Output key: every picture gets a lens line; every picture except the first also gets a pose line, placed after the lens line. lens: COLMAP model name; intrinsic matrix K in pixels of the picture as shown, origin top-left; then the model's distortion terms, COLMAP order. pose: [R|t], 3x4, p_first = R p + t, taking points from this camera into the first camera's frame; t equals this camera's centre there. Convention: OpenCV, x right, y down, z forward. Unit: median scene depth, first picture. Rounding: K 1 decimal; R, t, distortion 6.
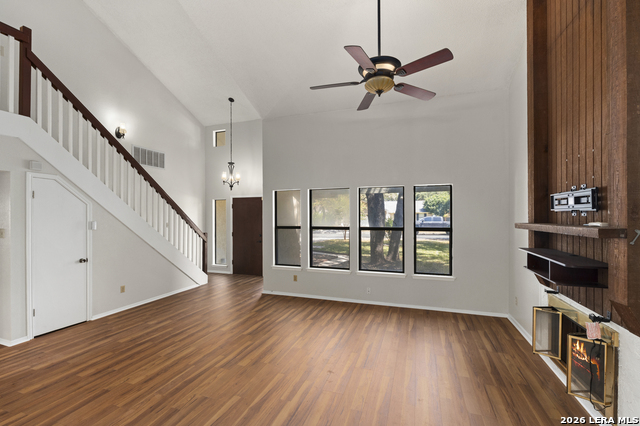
lens RADIAL K [[282.7, 0, 320.2], [0, 282.7, 216.9], [0, 0, 1]] dist [-0.000294, -0.000070]
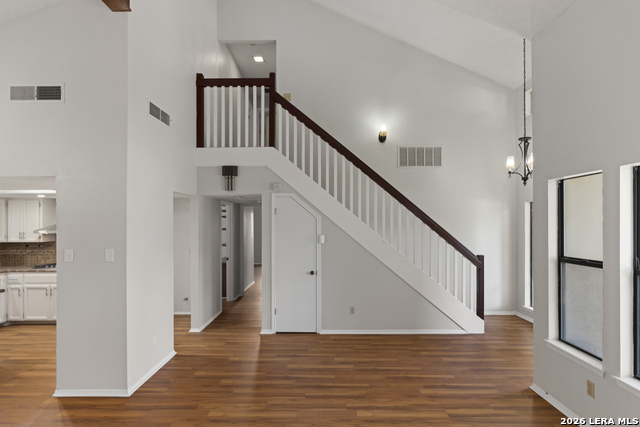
lens RADIAL K [[332.8, 0, 319.2], [0, 332.8, 222.1], [0, 0, 1]] dist [-0.002287, -0.000605]
pose [[0.325758, 0.000717, -0.945453, 0.283461], [-0.001815, 0.999998, 0.000133, -0.027897], [0.945452, 0.001673, 0.325758, 0.565784]]
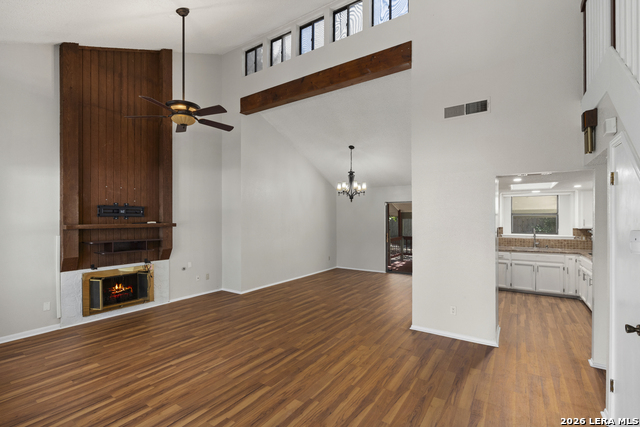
lens RADIAL K [[295.7, 0, 319.3], [0, 295.7, 218.3], [0, 0, 1]] dist [-0.000450, 0.000053]
pose [[-0.967067, 0.004240, 0.254485, -0.470010], [0.004687, 0.999988, 0.001147, -0.001979], [-0.254477, 0.002302, -0.967076, 1.361582]]
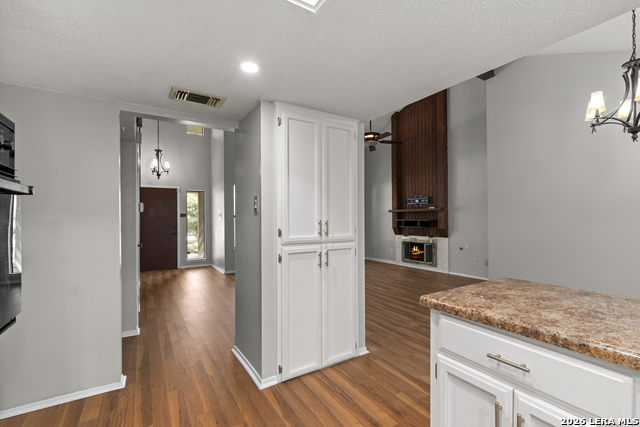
lens RADIAL K [[288.6, 0, 318.5], [0, 288.6, 217.1], [0, 0, 1]] dist [-0.000522, -0.000106]
pose [[0.629652, 0.003809, 0.776868, -1.083702], [0.007334, 0.999914, -0.010847, 0.070968], [-0.776842, 0.012527, 0.629571, -0.039462]]
